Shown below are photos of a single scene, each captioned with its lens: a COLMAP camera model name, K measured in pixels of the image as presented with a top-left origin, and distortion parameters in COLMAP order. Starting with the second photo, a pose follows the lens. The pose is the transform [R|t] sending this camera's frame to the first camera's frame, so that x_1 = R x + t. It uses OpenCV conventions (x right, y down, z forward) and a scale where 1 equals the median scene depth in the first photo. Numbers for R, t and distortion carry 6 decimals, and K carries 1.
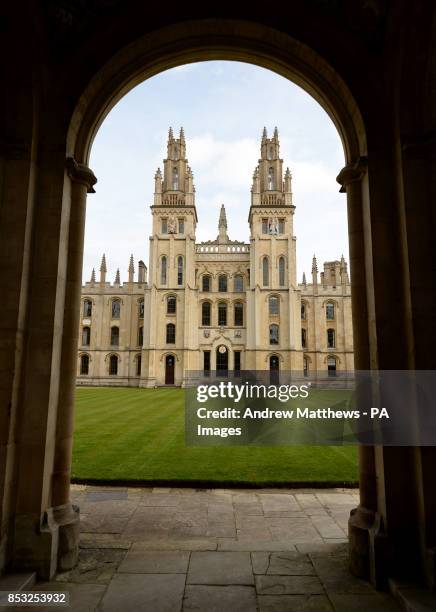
lens RADIAL K [[417.0, 0, 218.0], [0, 417.0, 306.0], [0, 0, 1]] dist [0.037583, -0.005431]
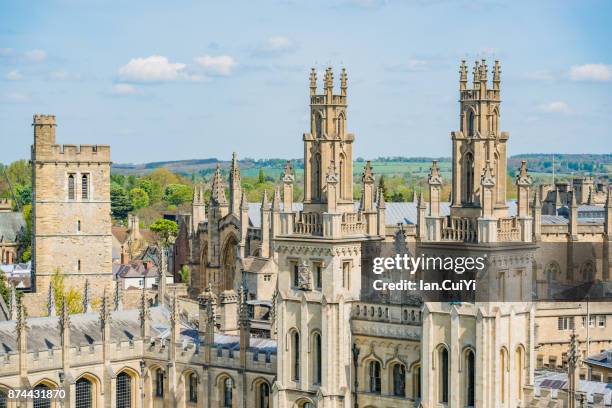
lens RADIAL K [[1514.1, 0, 306.0], [0, 1514.1, 204.0], [0, 0, 1]] dist [0.233088, 0.342688]
pose [[0.771041, 0.017731, -0.636539, 1.129693], [0.101438, 0.983428, 0.150265, -0.566958], [0.628654, -0.180430, 0.756465, -0.487197]]
